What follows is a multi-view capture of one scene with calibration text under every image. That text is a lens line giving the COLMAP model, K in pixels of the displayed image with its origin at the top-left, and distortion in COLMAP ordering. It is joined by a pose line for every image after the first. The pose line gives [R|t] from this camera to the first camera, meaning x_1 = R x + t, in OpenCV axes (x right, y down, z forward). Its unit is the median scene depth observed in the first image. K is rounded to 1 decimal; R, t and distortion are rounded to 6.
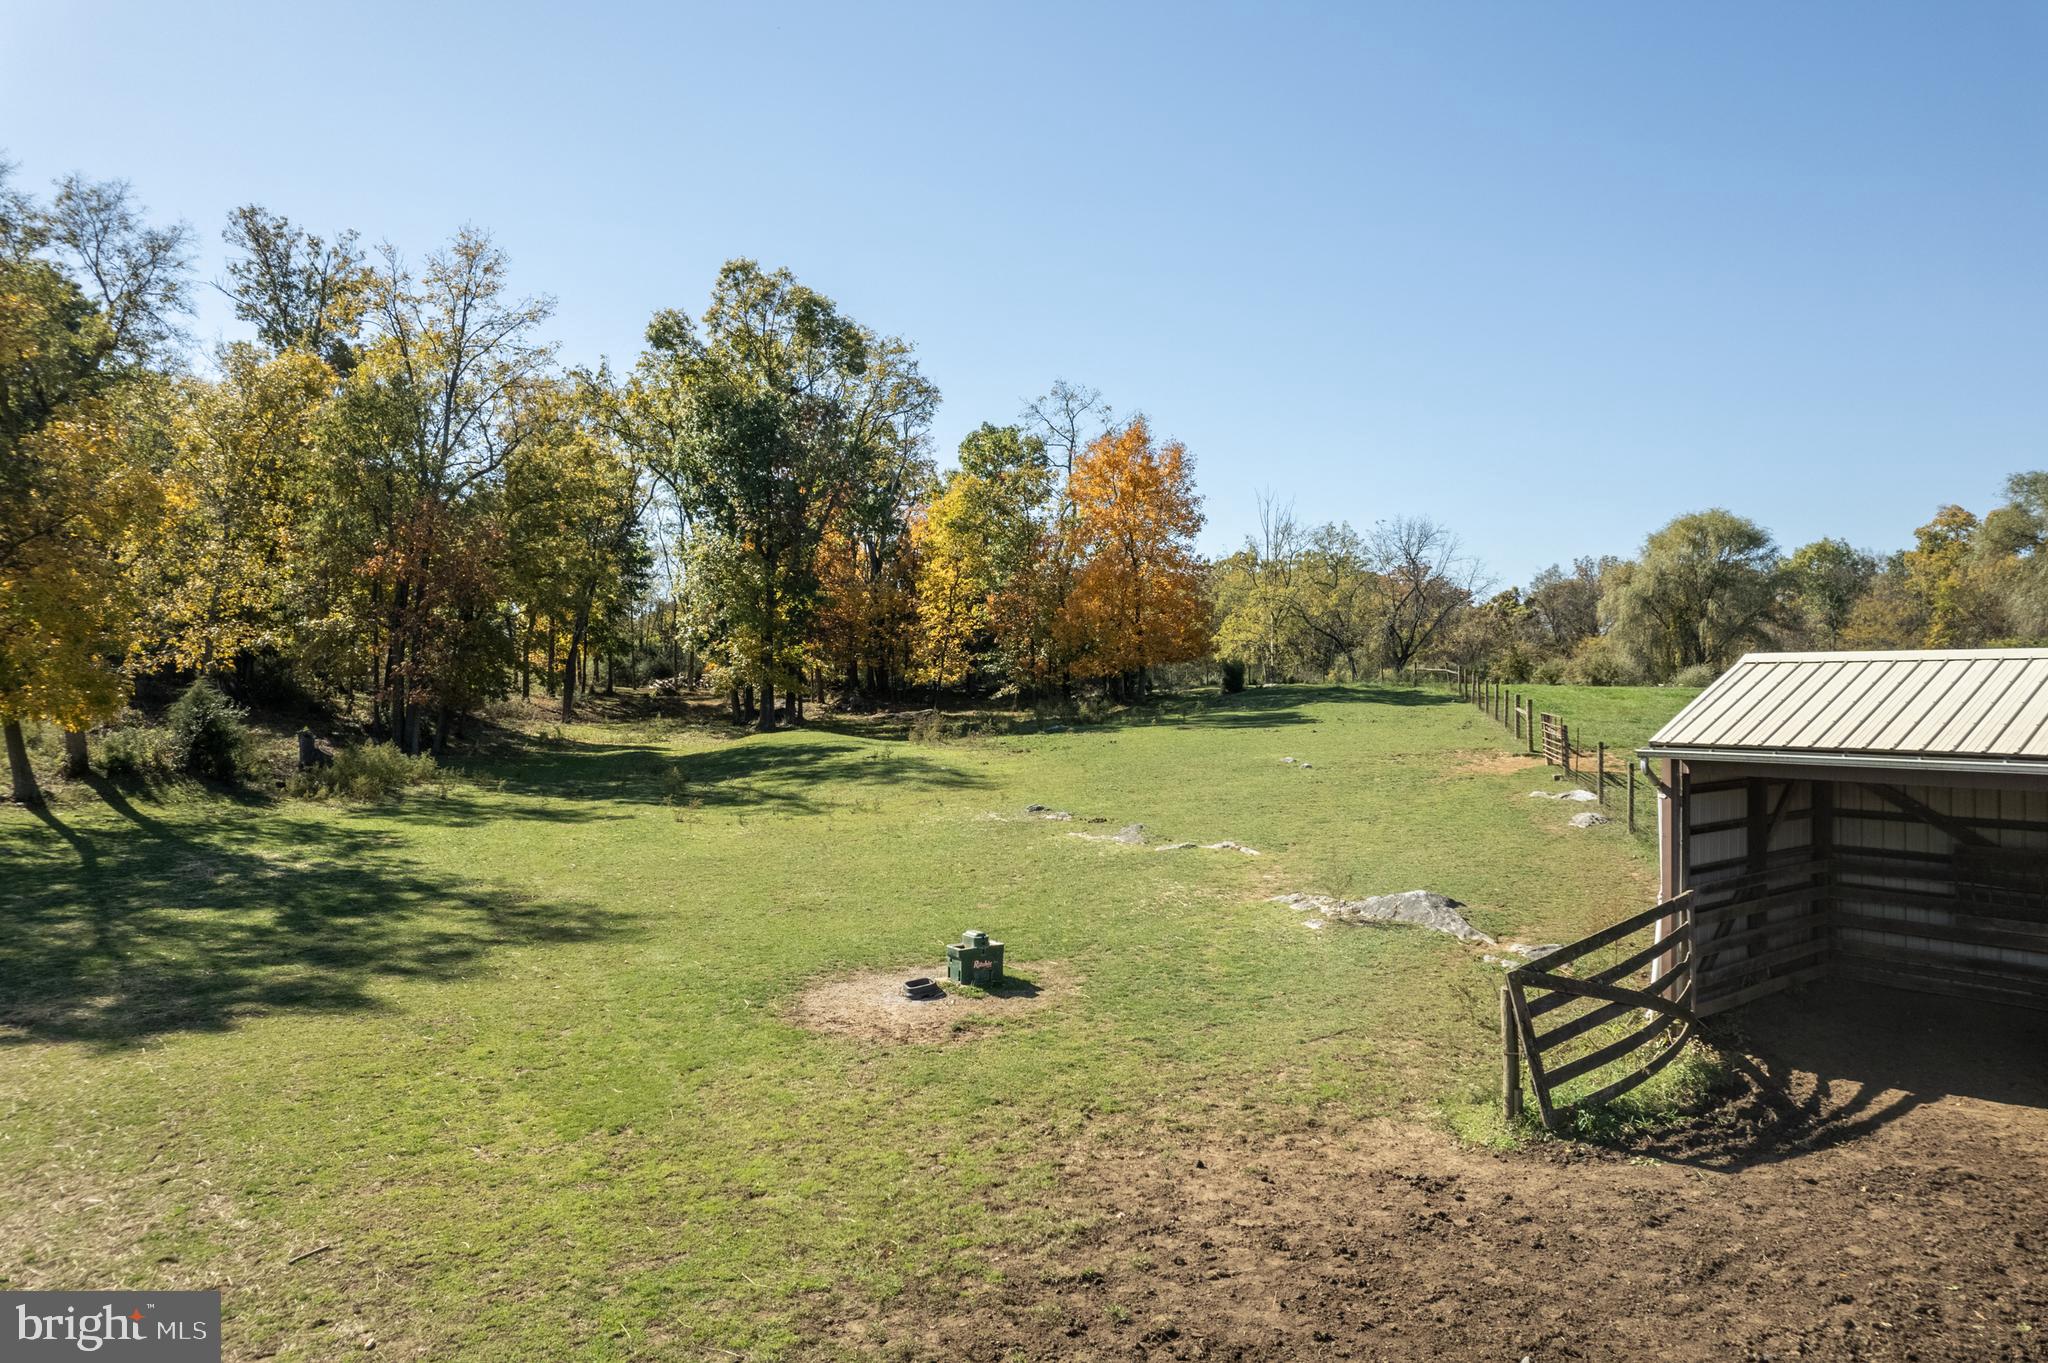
lens RADIAL K [[1308.0, 0, 1027.4], [0, 1308.0, 680.0], [0, 0, 1]] dist [-0.071573, 0.058858]
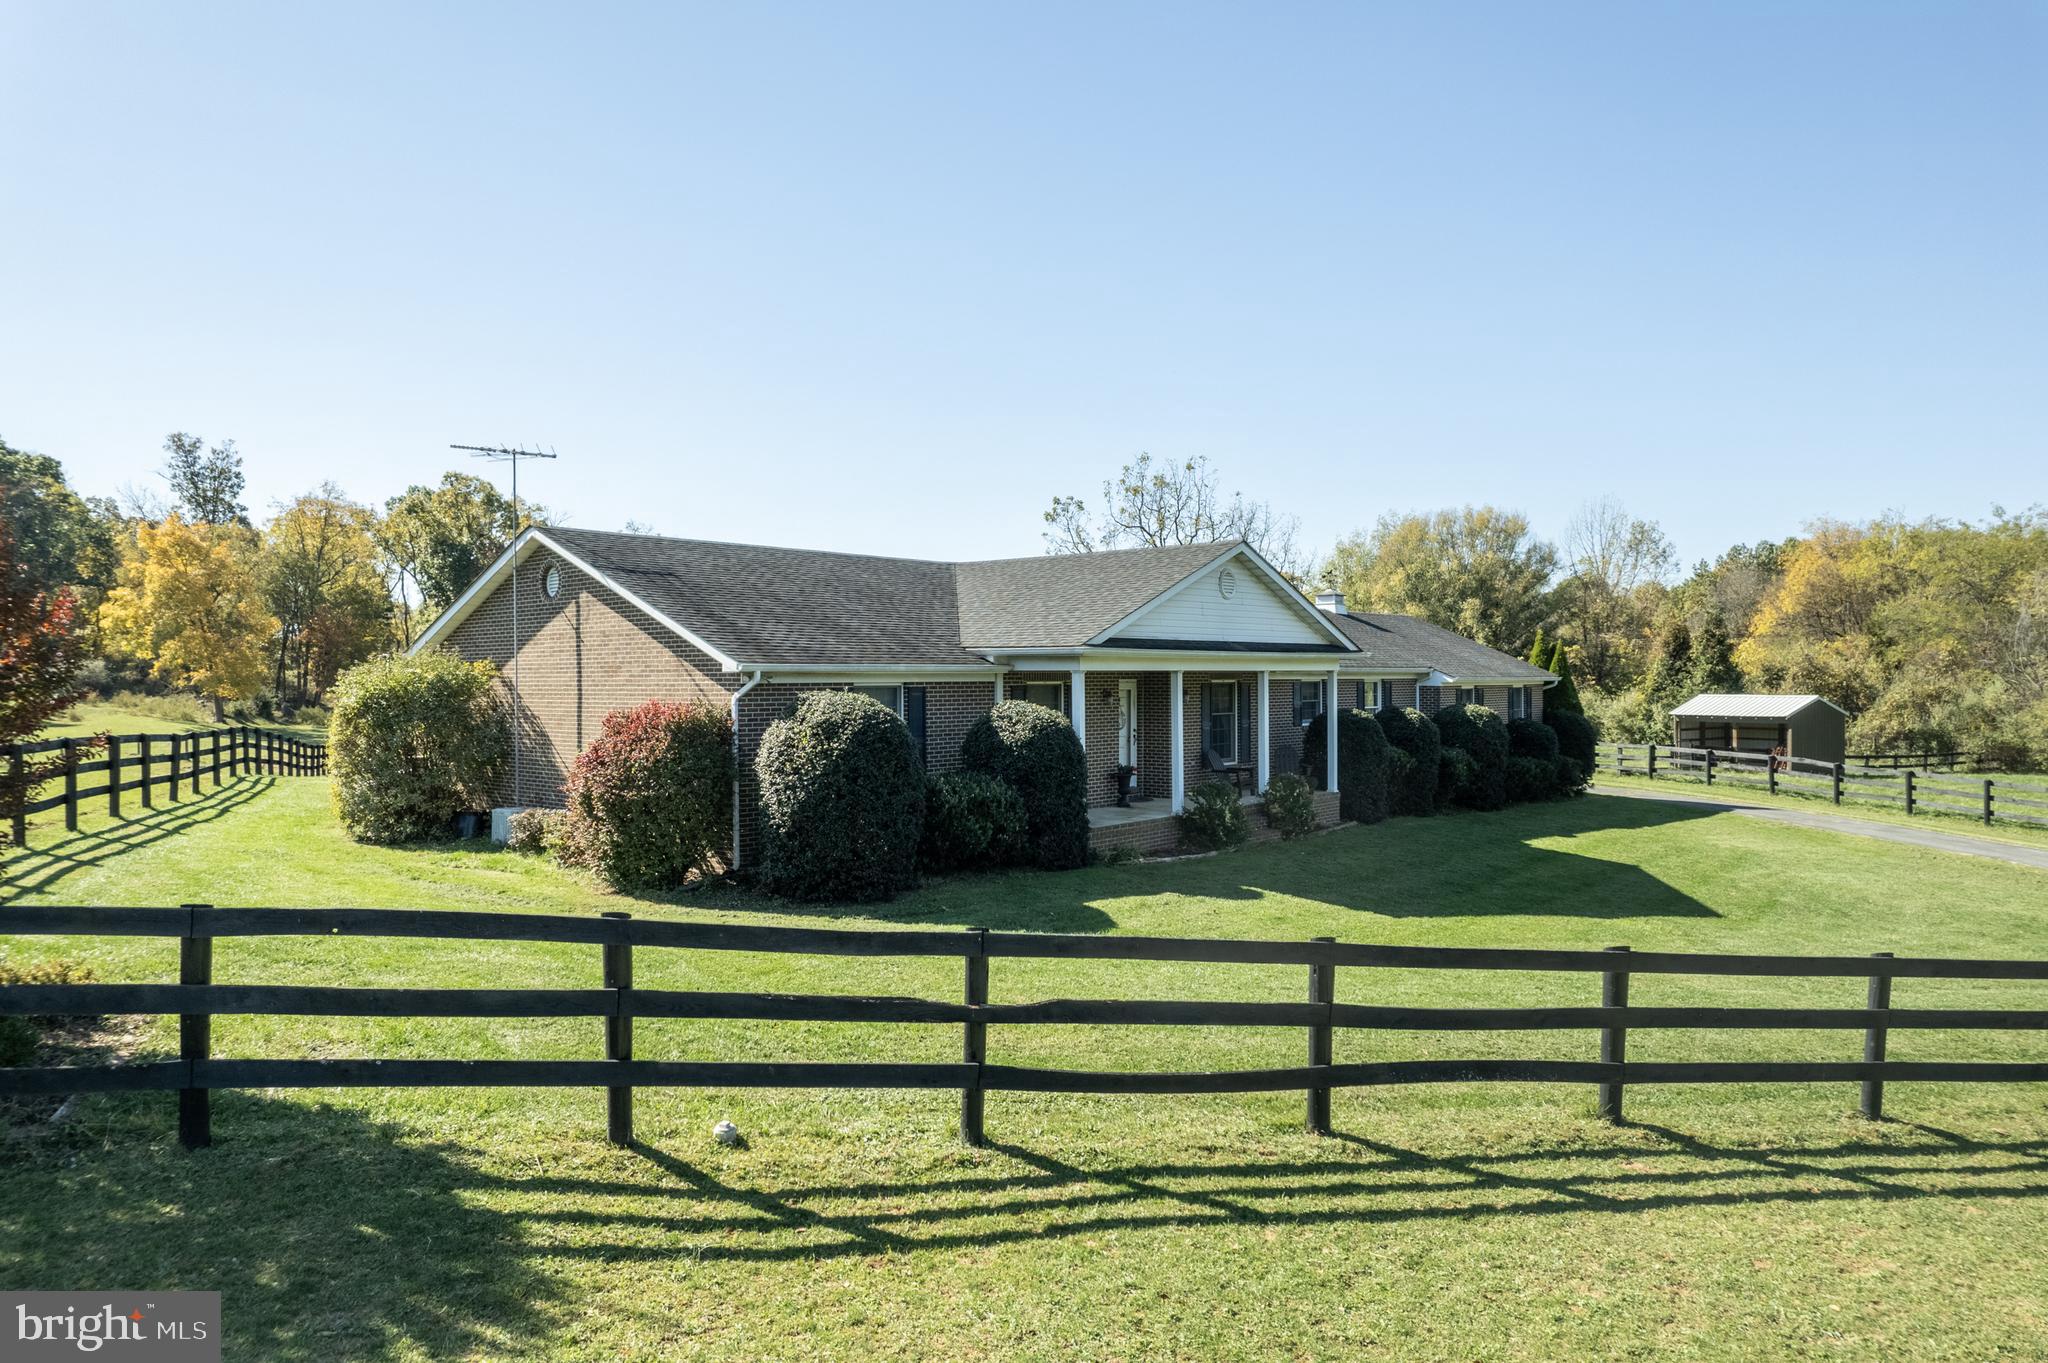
lens RADIAL K [[1308.0, 0, 1027.4], [0, 1308.0, 680.0], [0, 0, 1]] dist [-0.071573, 0.058858]
pose [[0.975954, -0.002354, 0.217966, 0.203403], [0.002344, 0.999997, 0.000304, -0.000434], [-0.217966, 0.000214, 0.975956, -1.112739]]
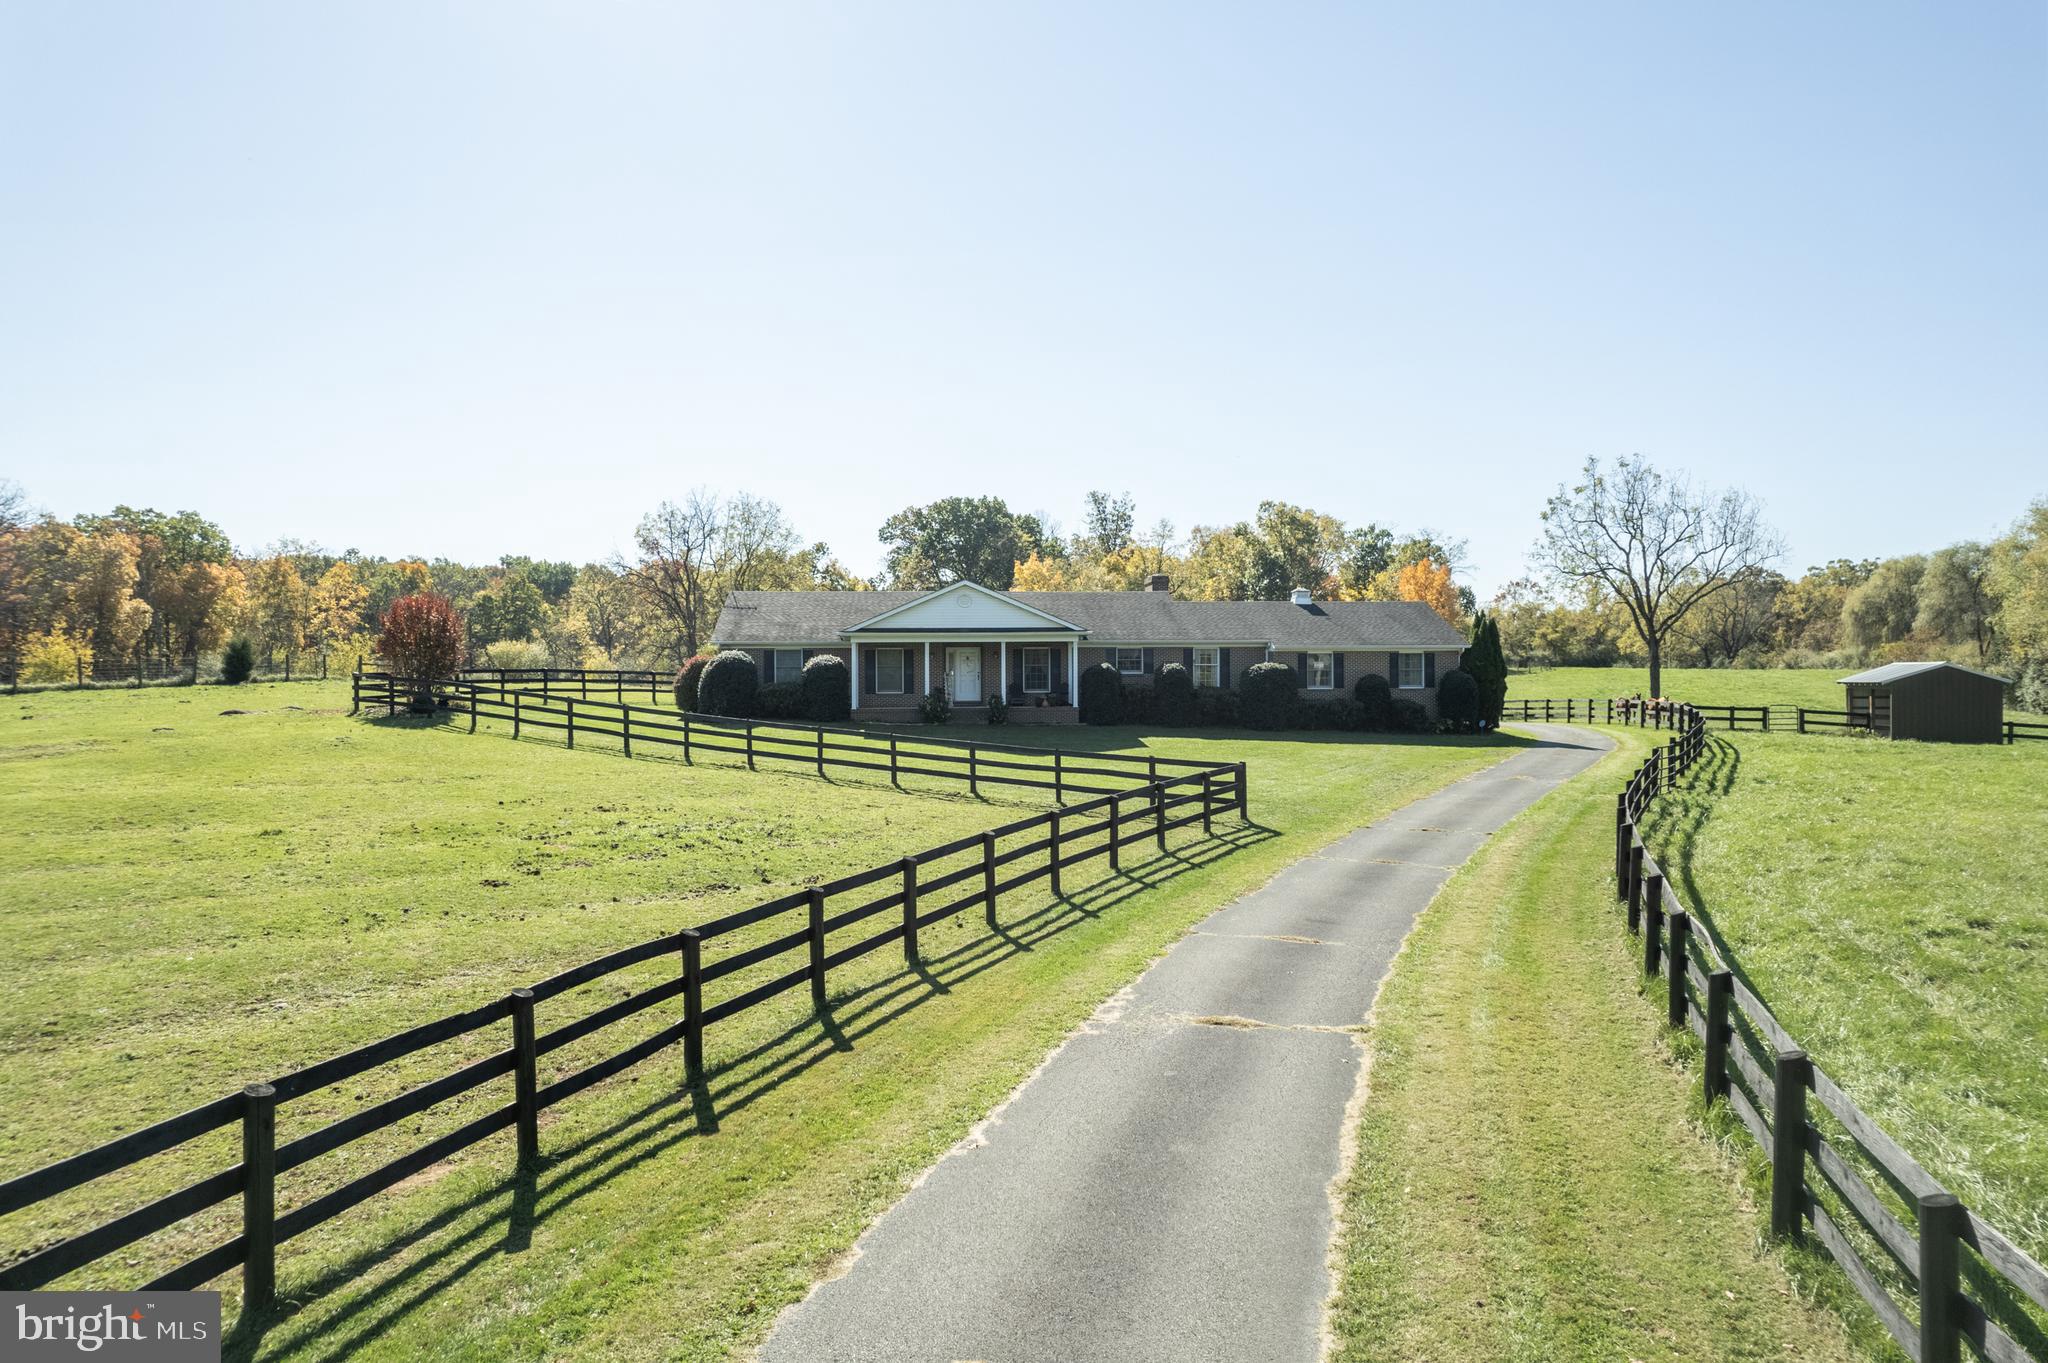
lens RADIAL K [[1308.0, 0, 1027.4], [0, 1308.0, 680.0], [0, 0, 1]] dist [-0.071573, 0.058858]
pose [[0.848095, -0.000100, -0.529845, 0.710241], [0.002354, 0.999991, 0.003580, 0.014612], [0.529840, -0.004283, 0.848087, -1.367381]]
